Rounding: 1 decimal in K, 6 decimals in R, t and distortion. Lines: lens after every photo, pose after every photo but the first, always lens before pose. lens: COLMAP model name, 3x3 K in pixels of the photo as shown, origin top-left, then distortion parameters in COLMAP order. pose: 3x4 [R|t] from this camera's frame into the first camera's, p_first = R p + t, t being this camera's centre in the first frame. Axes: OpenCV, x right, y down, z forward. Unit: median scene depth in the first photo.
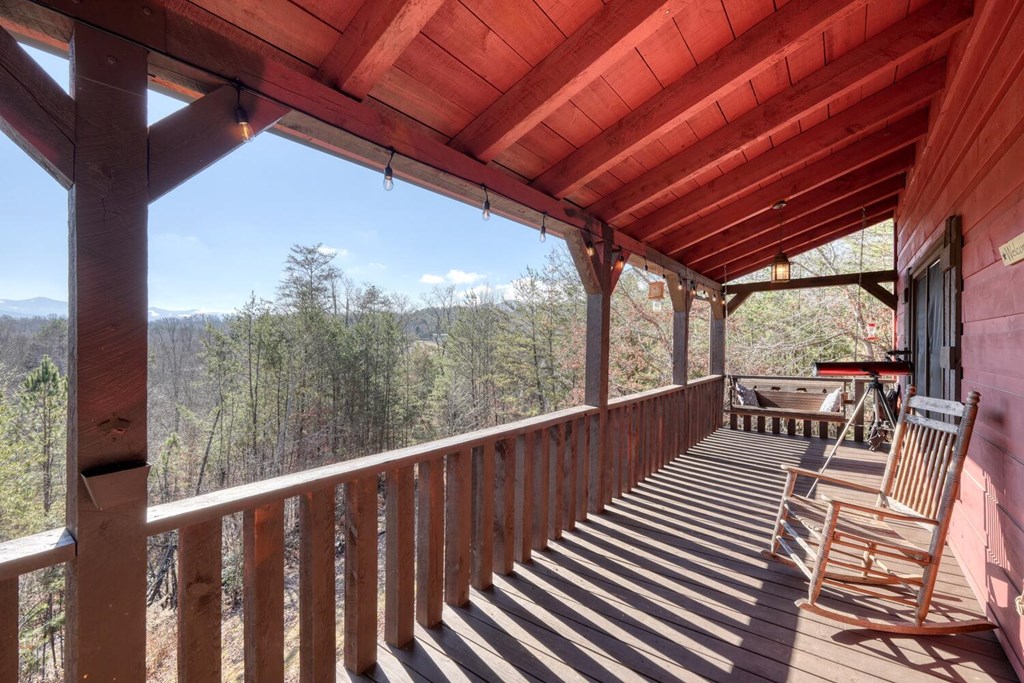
lens RADIAL K [[434.7, 0, 513.4], [0, 434.7, 339.0], [0, 0, 1]] dist [-0.000008, 0.001178]
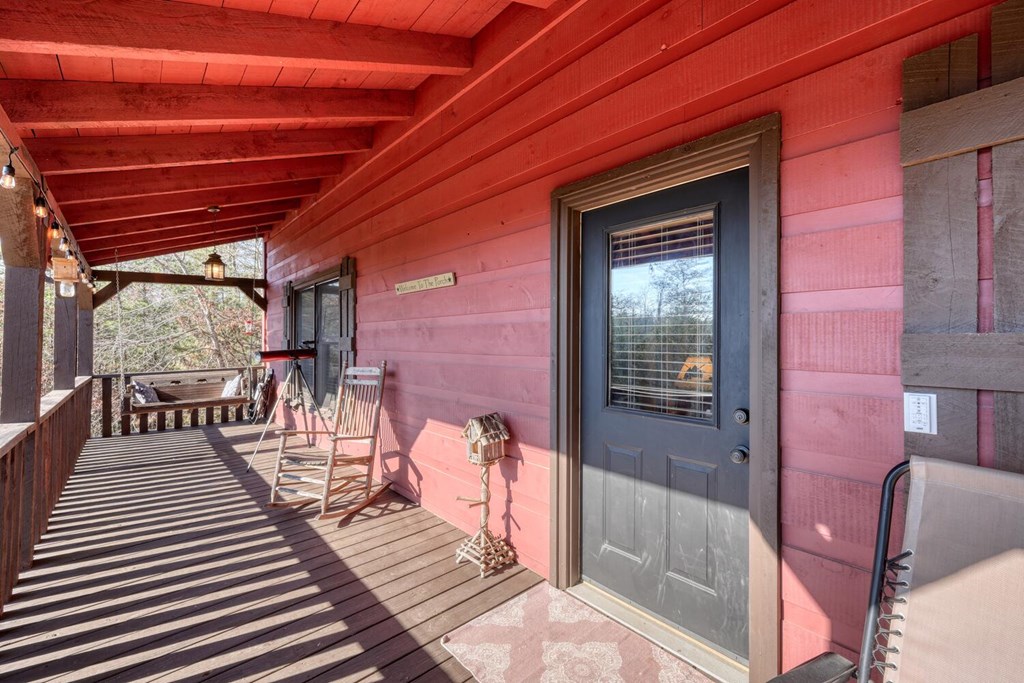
lens RADIAL K [[434.7, 0, 513.4], [0, 434.7, 339.0], [0, 0, 1]] dist [-0.000008, 0.001178]
pose [[0.198853, -0.006847, 0.980005, -0.201851], [-0.000964, 0.999974, 0.007182, 0.005066], [-0.980029, -0.002373, 0.198841, 0.031823]]
